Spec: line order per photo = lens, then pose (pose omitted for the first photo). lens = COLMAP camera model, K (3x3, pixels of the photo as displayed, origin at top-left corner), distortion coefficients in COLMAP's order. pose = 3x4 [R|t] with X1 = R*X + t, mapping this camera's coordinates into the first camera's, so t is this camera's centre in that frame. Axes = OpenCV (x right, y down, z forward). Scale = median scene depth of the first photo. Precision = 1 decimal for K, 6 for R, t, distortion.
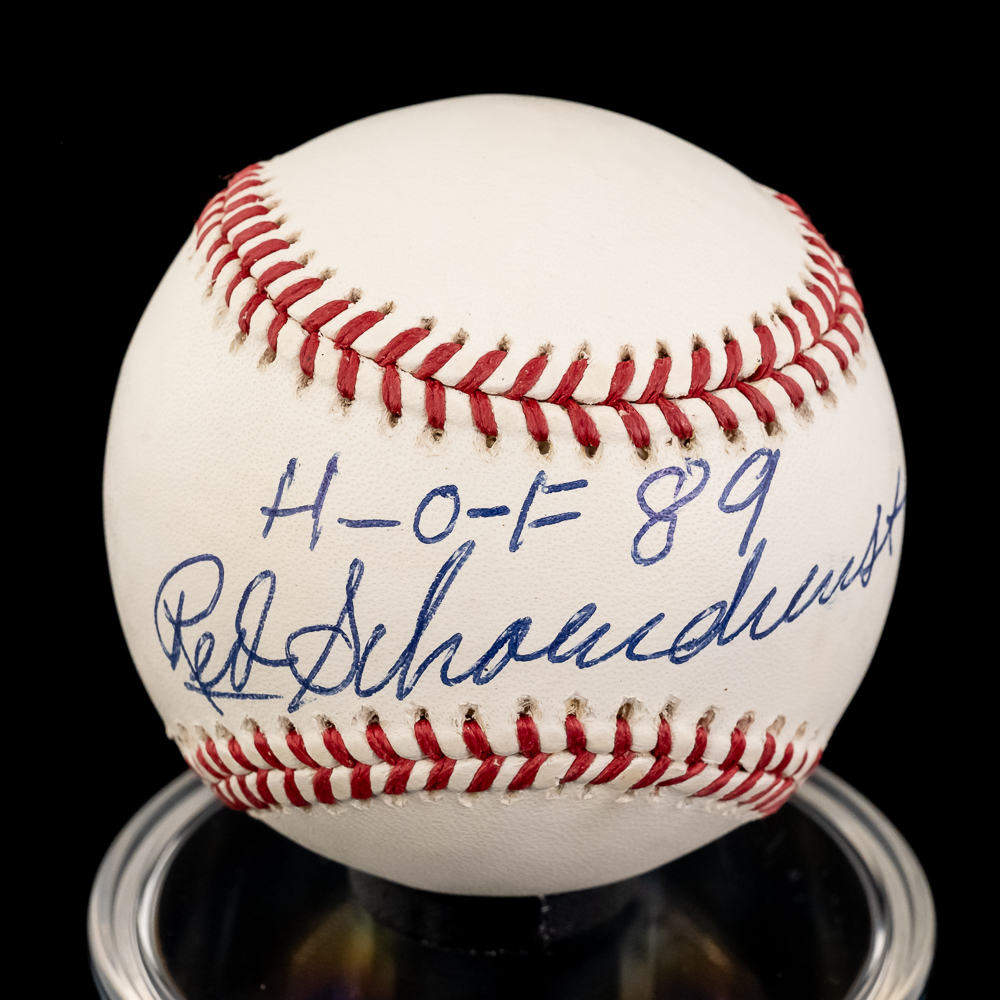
lens RADIAL K [[3646.0, 0, 502.5], [0, 3646.0, 500.7], [0, 0, 1]] dist [0.500818, 0.000000]
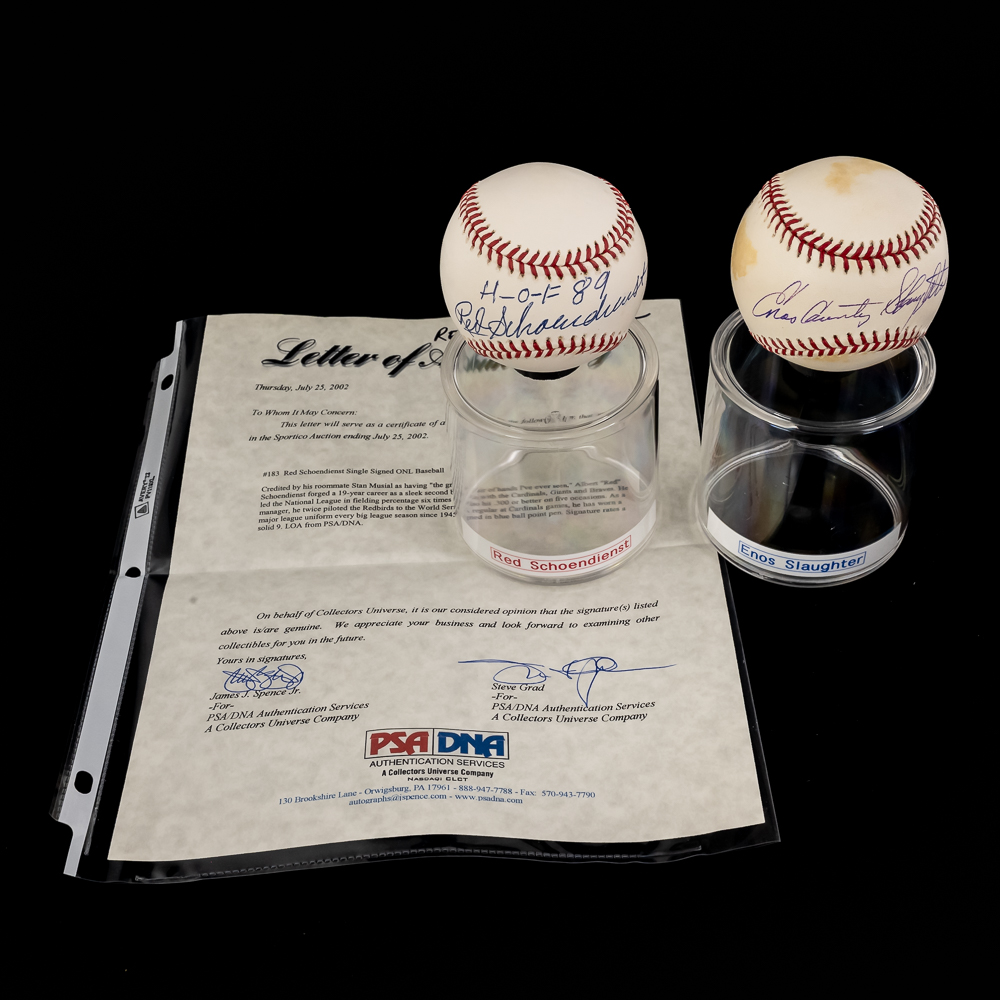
lens RADIAL K [[1660.6, 0, 504.3], [0, 1660.6, 504.2], [0, 0, 1]] dist [0.050785, 0.000000]
pose [[0.997141, -0.031668, -0.068611, 0.077903], [0.052858, 0.941161, 0.333799, -0.385445], [0.054003, -0.336472, 0.940144, -0.788179]]
